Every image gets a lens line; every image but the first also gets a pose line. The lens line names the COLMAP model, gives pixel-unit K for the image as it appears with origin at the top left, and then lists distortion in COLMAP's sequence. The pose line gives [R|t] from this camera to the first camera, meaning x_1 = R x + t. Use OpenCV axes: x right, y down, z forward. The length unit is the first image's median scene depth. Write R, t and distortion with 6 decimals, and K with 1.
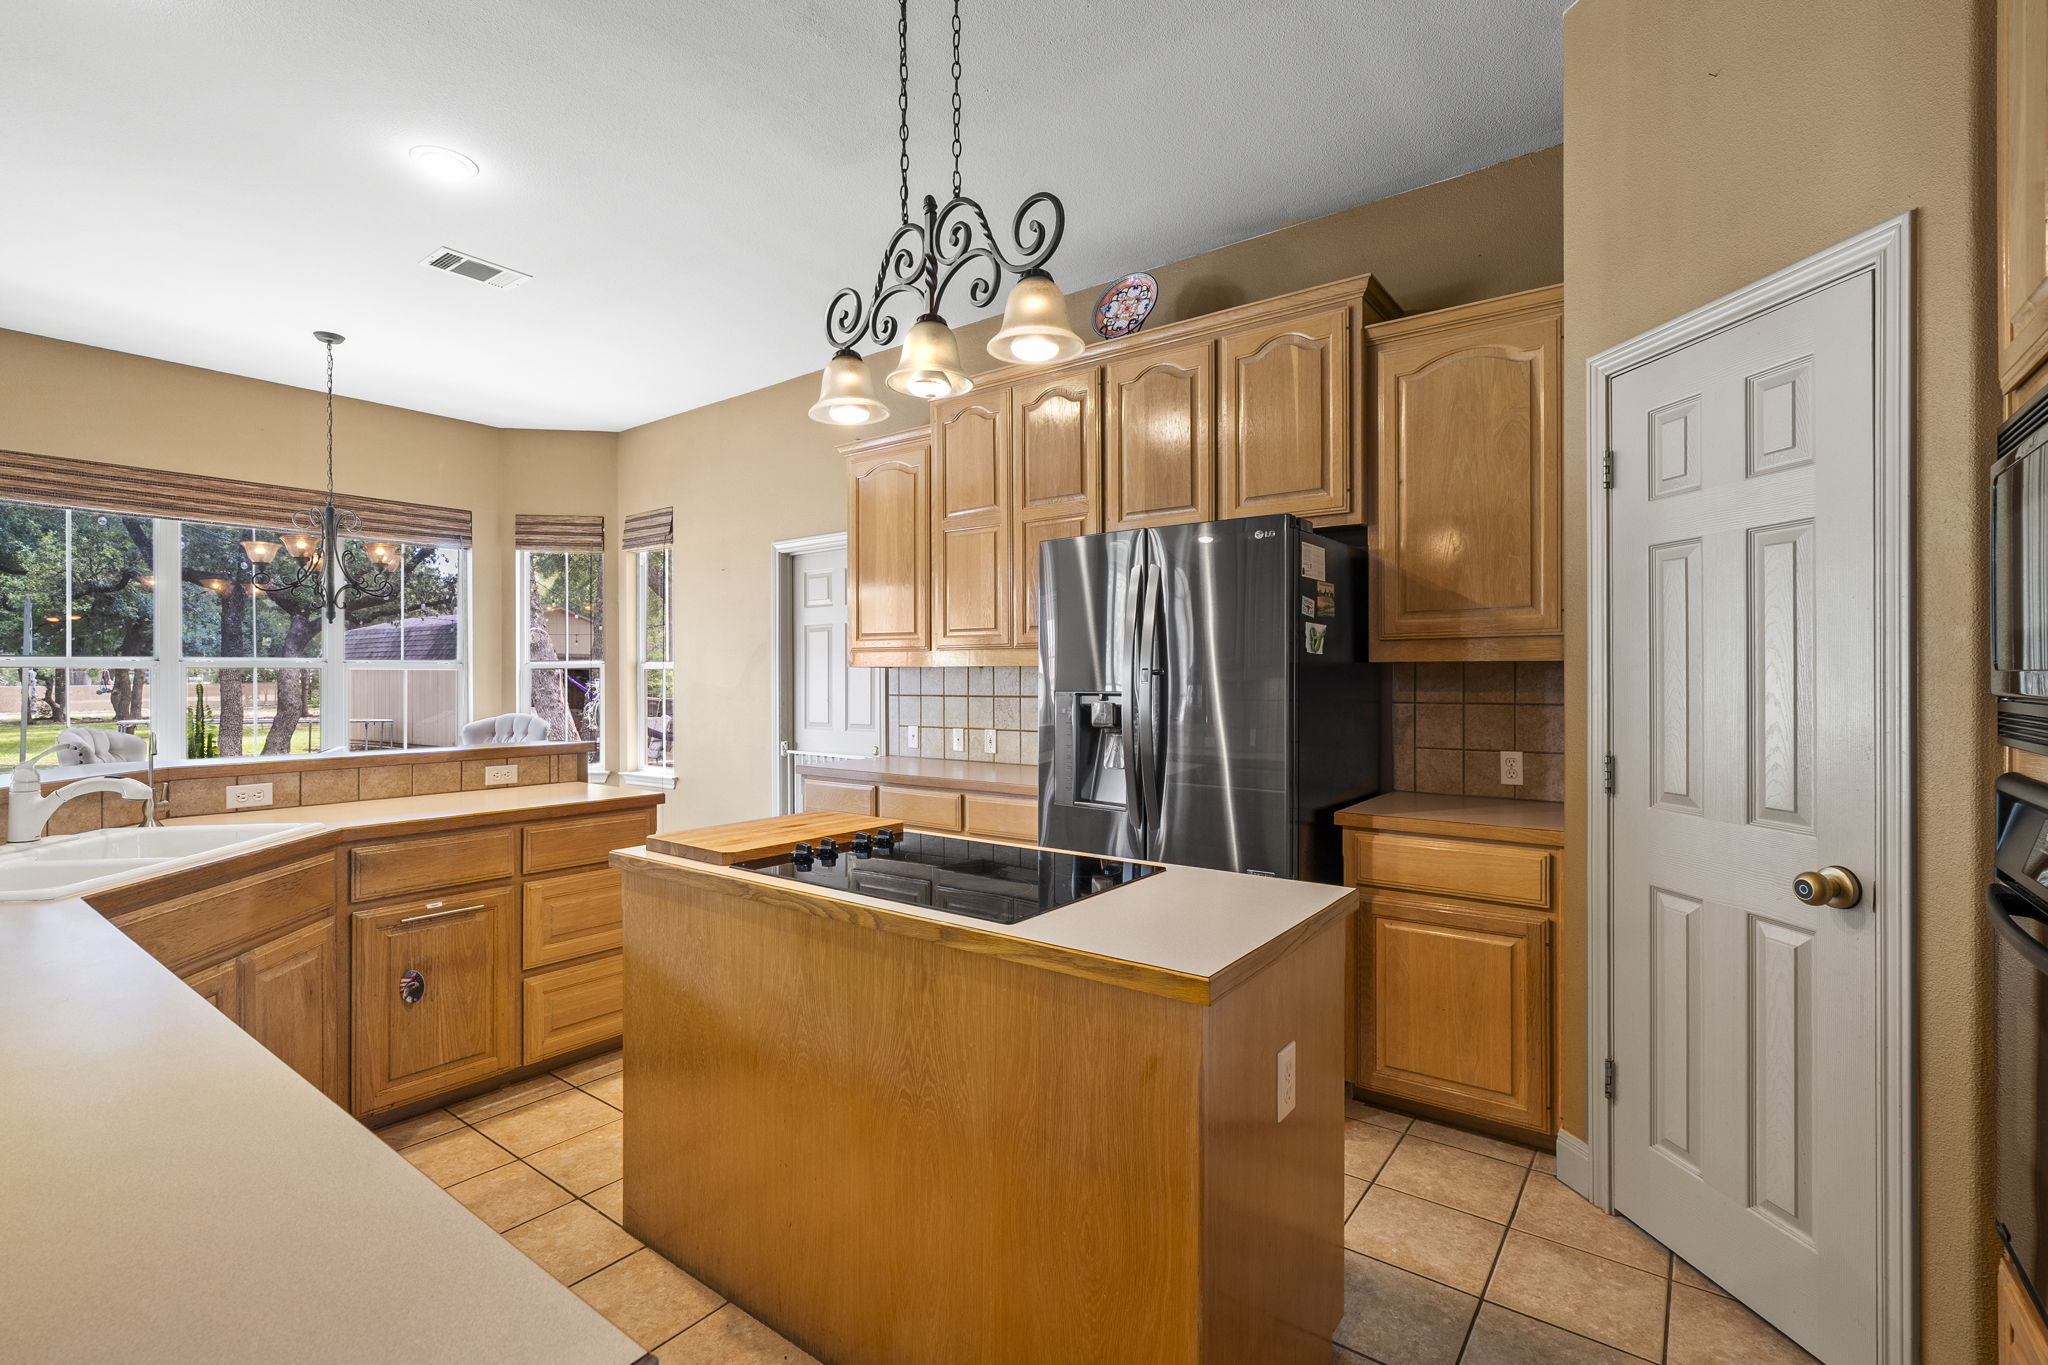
lens RADIAL K [[917.2, 0, 1027.6], [0, 917.2, 683.9], [0, 0, 1]] dist [-0.003494, 0.000712]
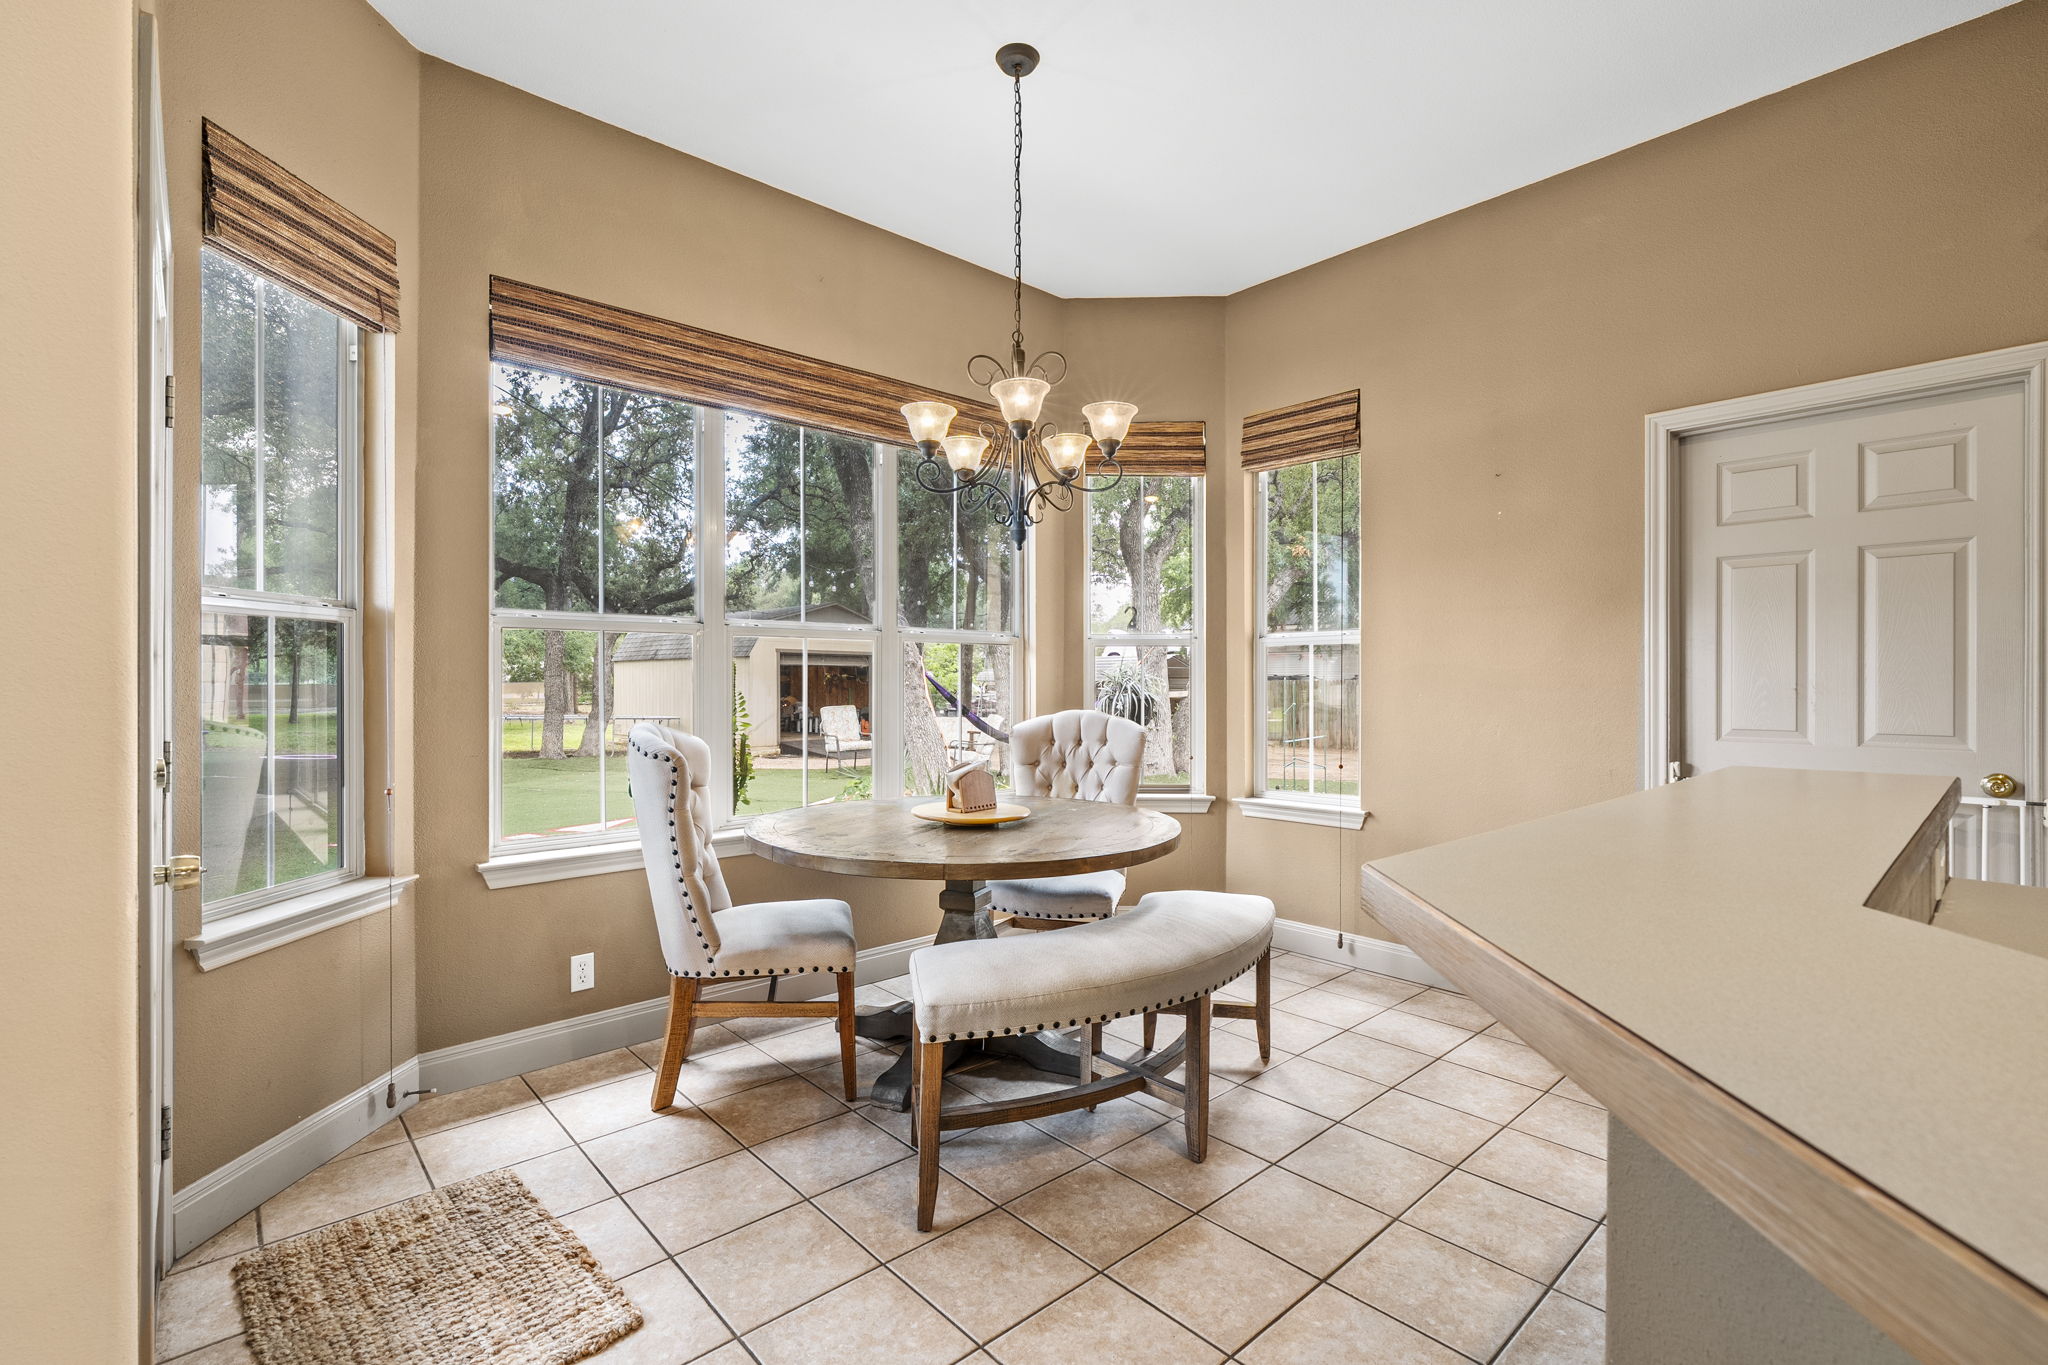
lens RADIAL K [[917.2, 0, 1027.6], [0, 917.2, 683.9], [0, 0, 1]] dist [-0.003494, 0.000712]
pose [[0.982554, 0.007278, -0.185835, -0.634078], [-0.007580, 0.999971, -0.000914, 0.019913], [0.185823, 0.002307, 0.982581, 0.416966]]
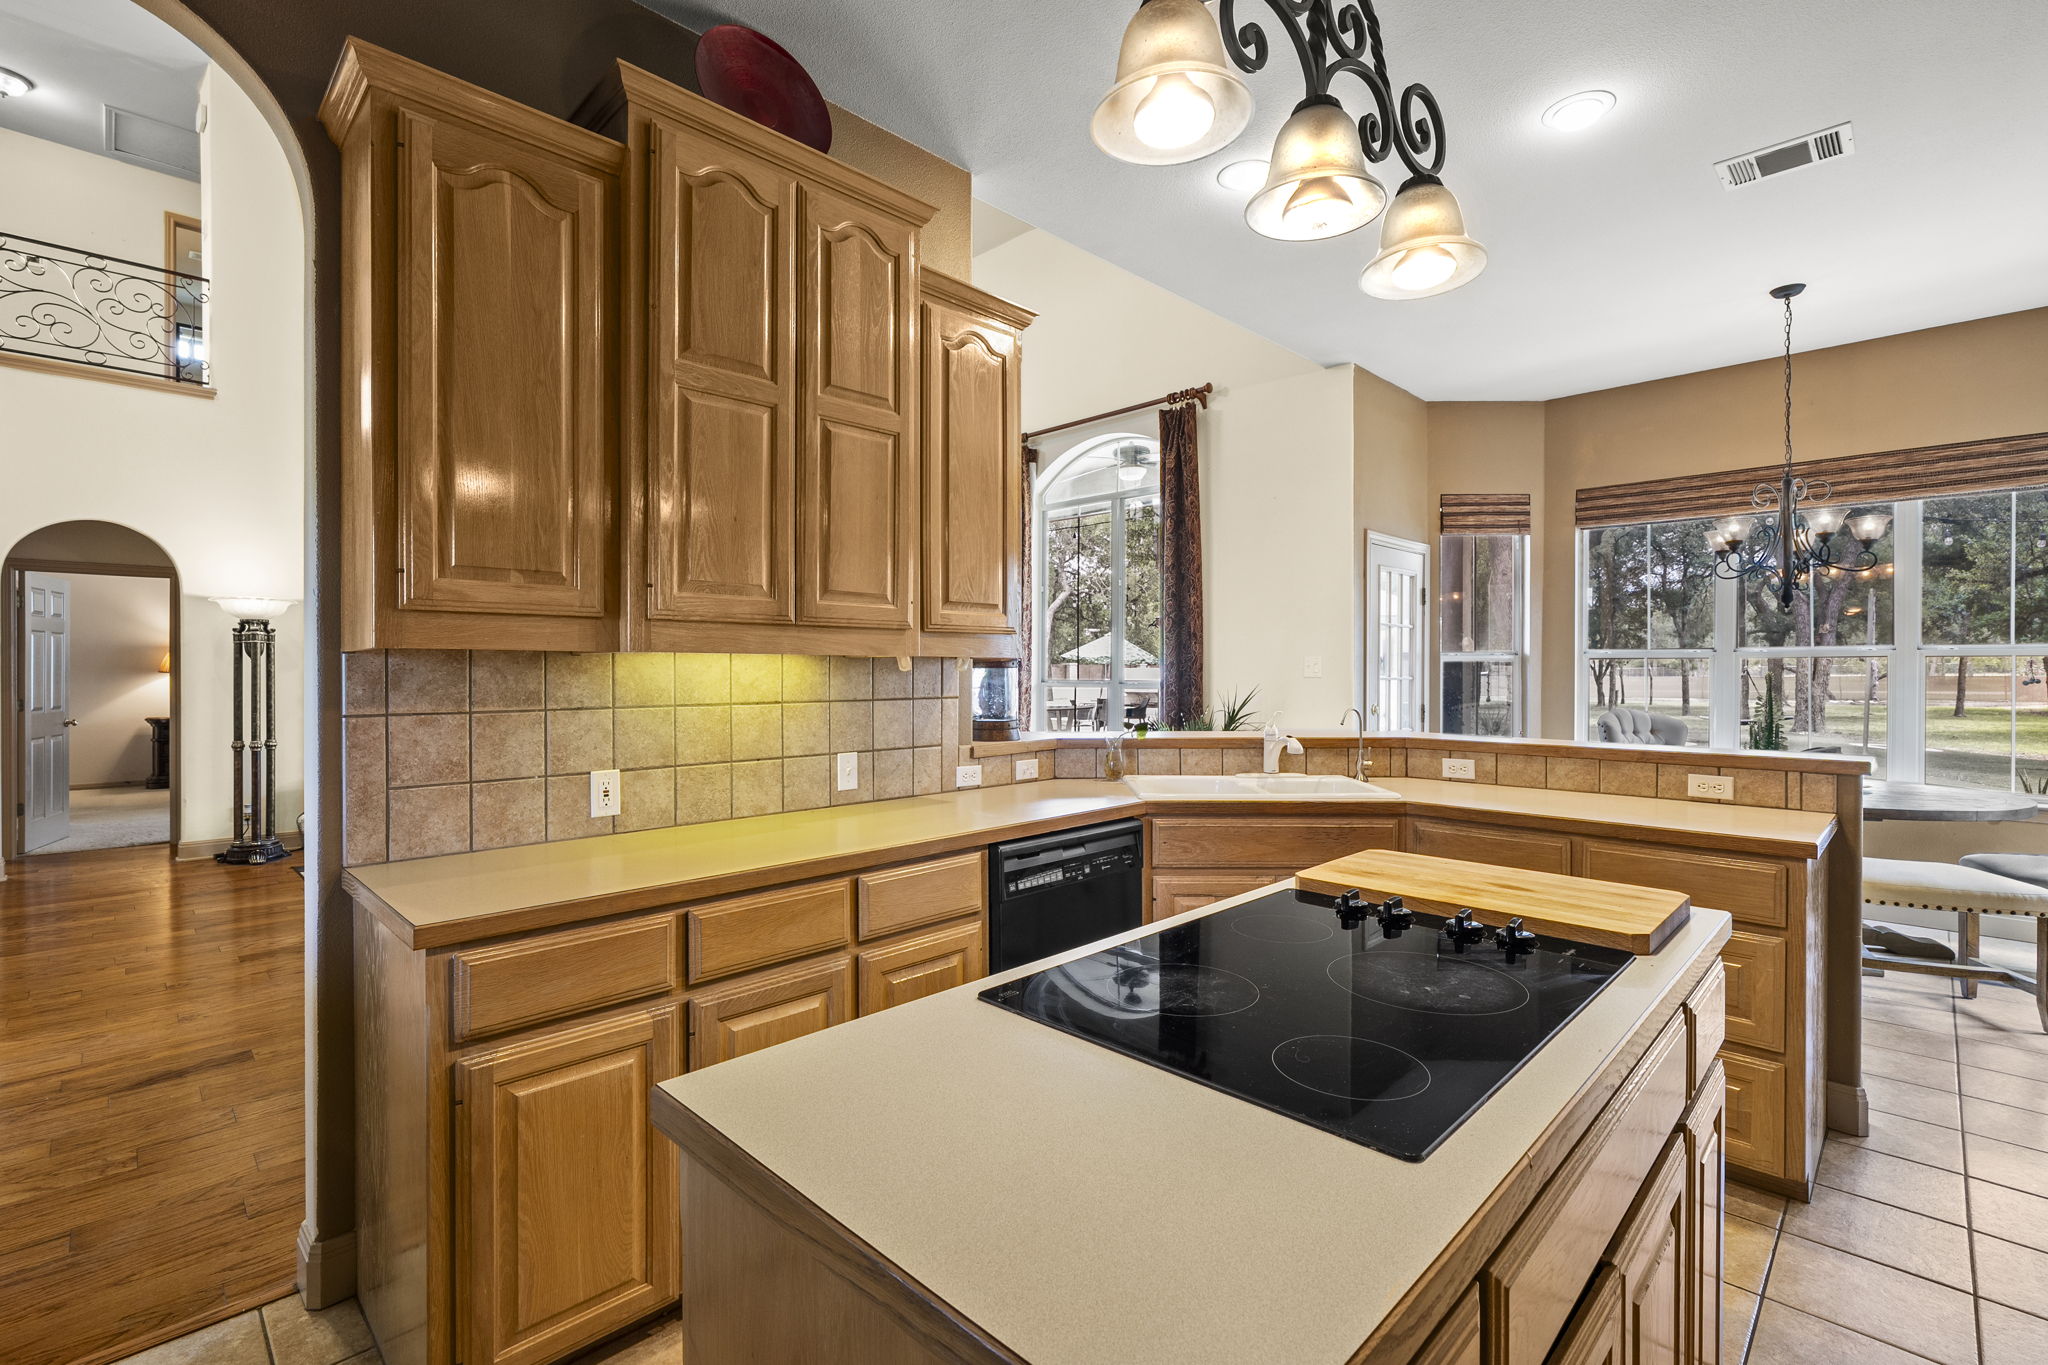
lens RADIAL K [[917.2, 0, 1027.6], [0, 917.2, 683.9], [0, 0, 1]] dist [-0.003494, 0.000712]
pose [[-0.129056, 0.019762, -0.991440, 0.235036], [-0.004800, 0.999777, 0.020553, -0.005249], [0.991626, 0.007411, -0.128932, 0.364645]]
